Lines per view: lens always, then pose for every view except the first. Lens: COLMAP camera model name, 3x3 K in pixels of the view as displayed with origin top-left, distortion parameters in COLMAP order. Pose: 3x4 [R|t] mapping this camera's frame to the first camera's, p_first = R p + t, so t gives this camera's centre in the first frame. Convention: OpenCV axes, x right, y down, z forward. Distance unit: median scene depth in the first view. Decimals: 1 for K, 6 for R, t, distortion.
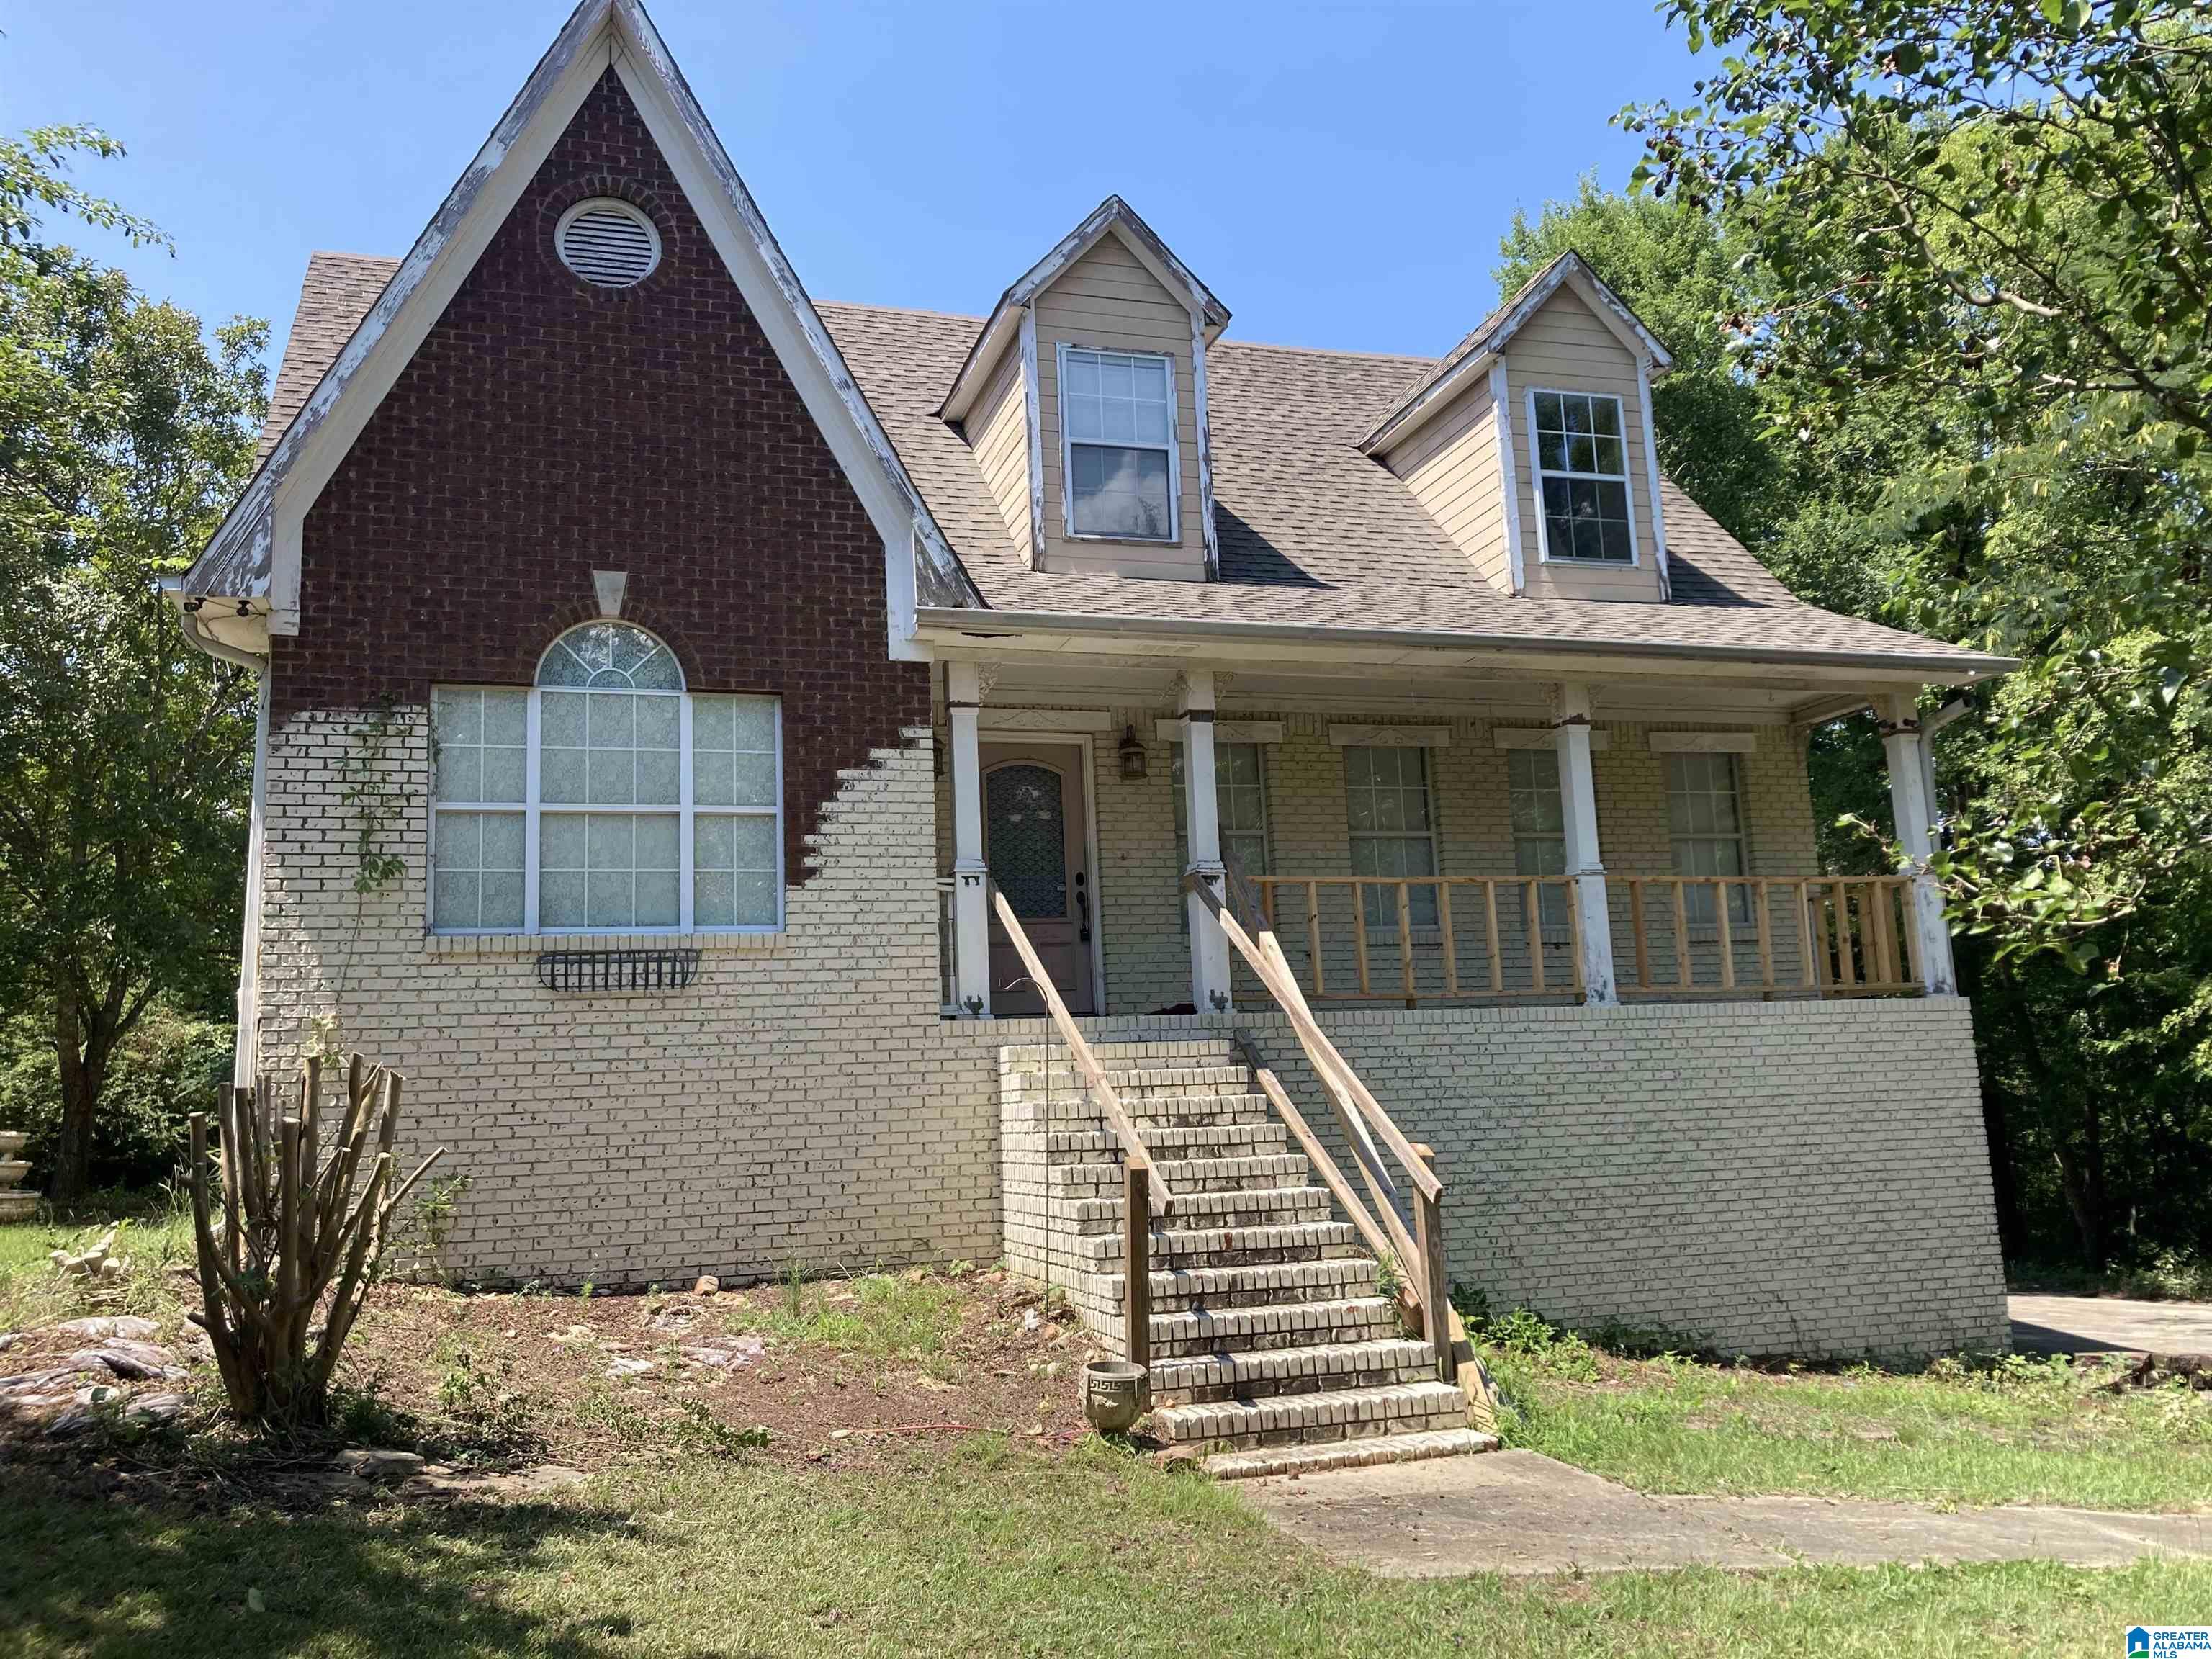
lens RADIAL K [[1784.6, 0, 1109.1], [0, 1784.6, 826.2], [0, 0, 1]] dist [0.008626, -0.009120]
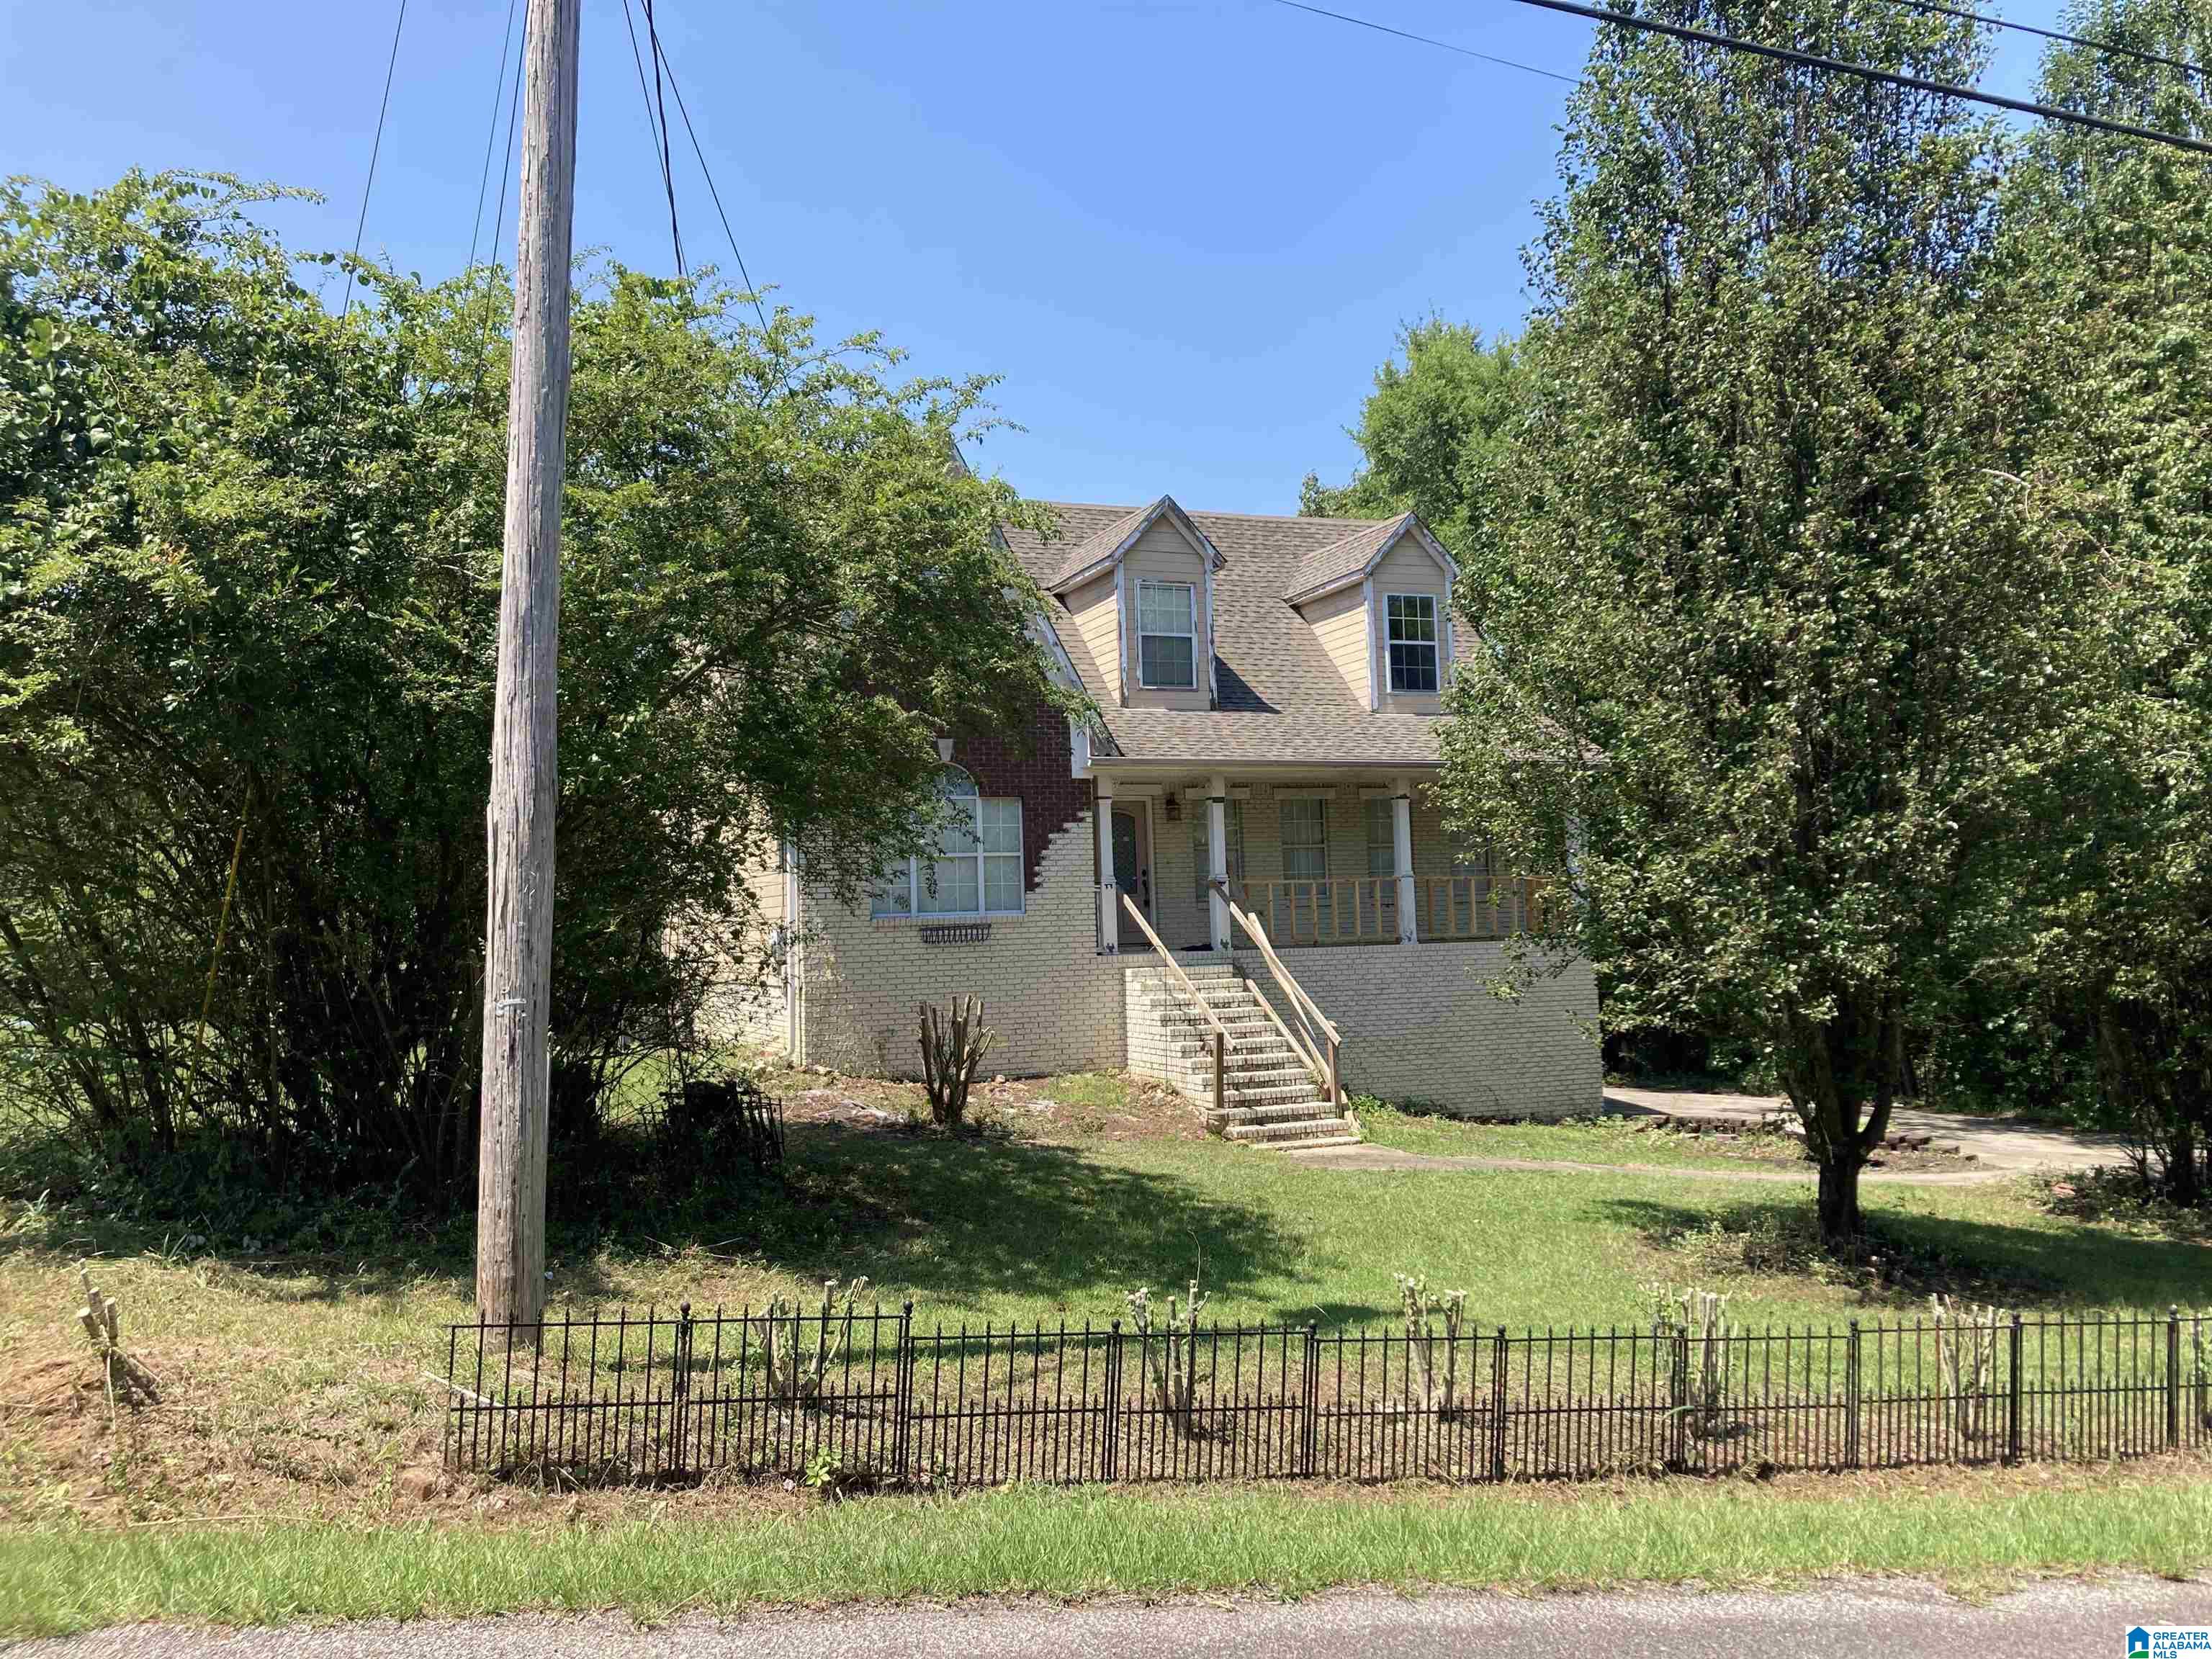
lens RADIAL K [[1784.6, 0, 1104.1], [0, 1784.6, 830.5], [0, 0, 1]] dist [0.008626, -0.009120]
pose [[0.995165, 0.014920, 0.097076, -0.283338], [-0.024920, 0.994407, 0.102631, -0.243097], [-0.095001, -0.104554, 0.989971, -1.013694]]
